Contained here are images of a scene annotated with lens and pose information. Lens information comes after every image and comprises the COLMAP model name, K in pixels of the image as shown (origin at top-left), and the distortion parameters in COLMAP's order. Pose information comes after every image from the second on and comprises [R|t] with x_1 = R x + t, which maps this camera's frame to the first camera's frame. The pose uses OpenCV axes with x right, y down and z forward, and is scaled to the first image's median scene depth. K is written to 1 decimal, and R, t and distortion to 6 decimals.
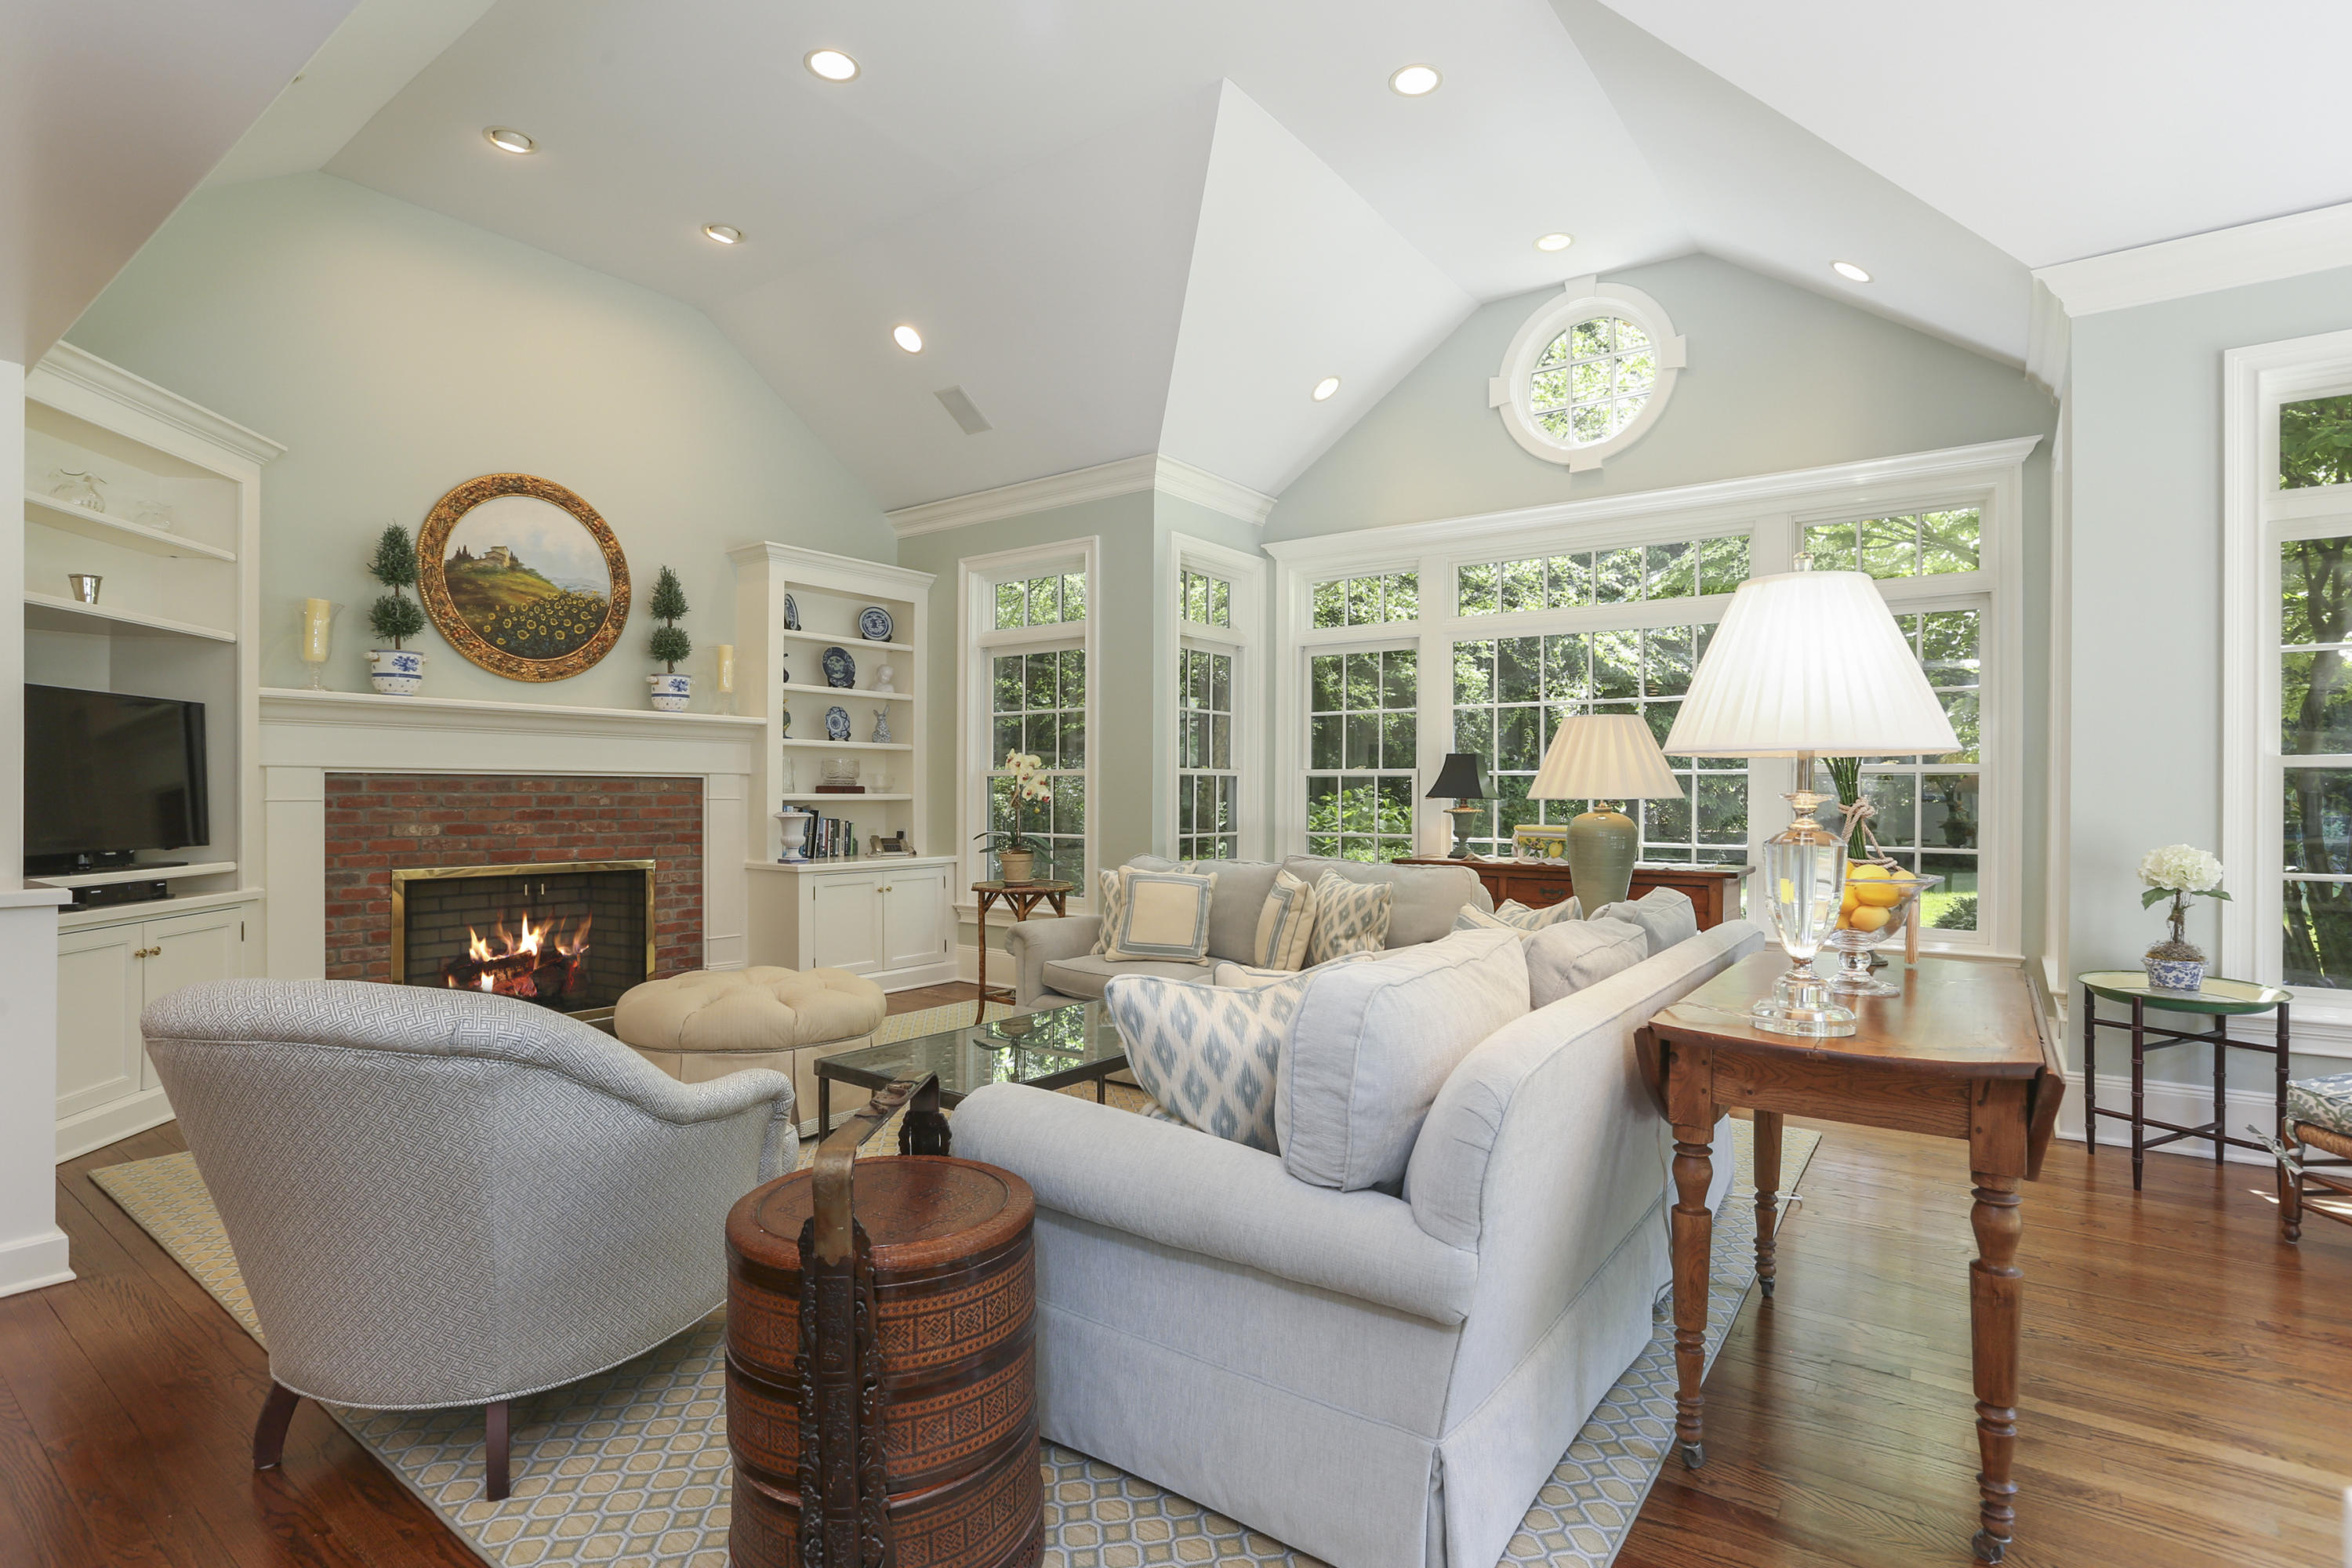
lens RADIAL K [[1113.2, 0, 1169.6], [0, 1113.2, 785.6], [0, 0, 1]] dist [-0.053692, 0.000006]
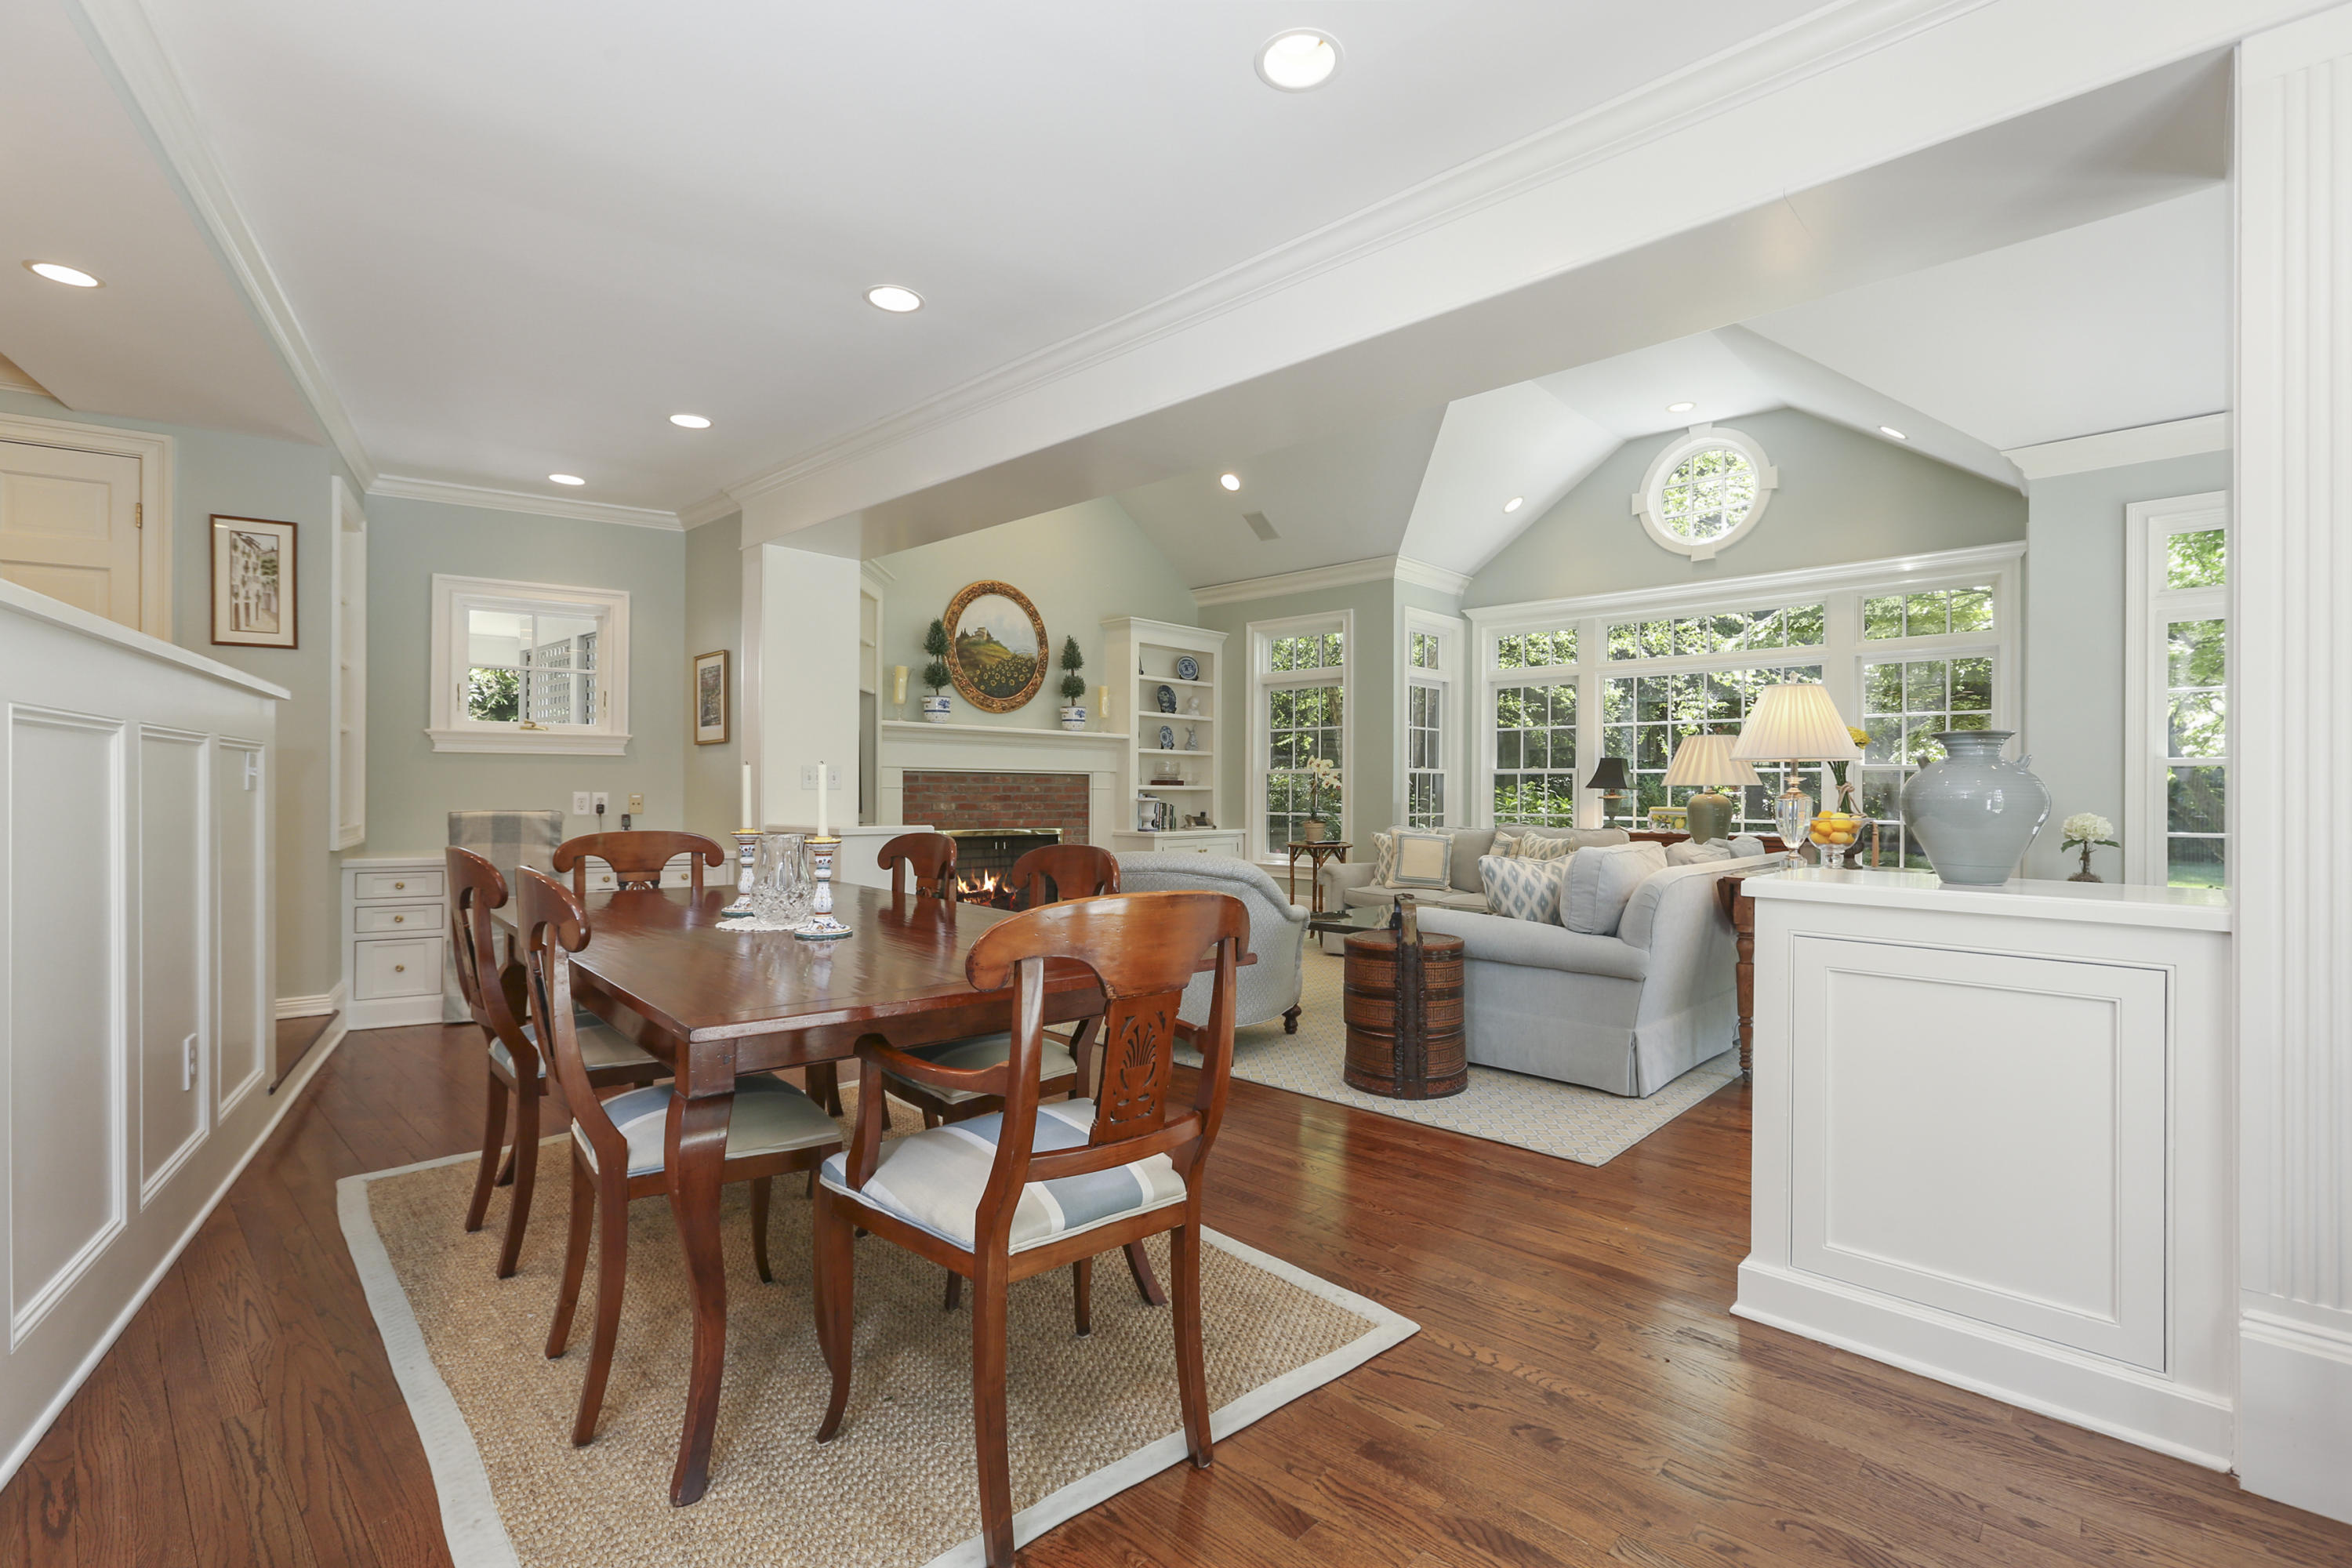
lens RADIAL K [[1054.9, 0, 1168.6], [0, 1054.9, 785.0], [0, 0, 1]] dist [-0.024520, 0.002942]
pose [[0.993085, 0.000698, -0.117396, -0.148857], [-0.000813, 0.999999, -0.000933, 0.008596], [0.117395, 0.001022, 0.993085, -0.426272]]
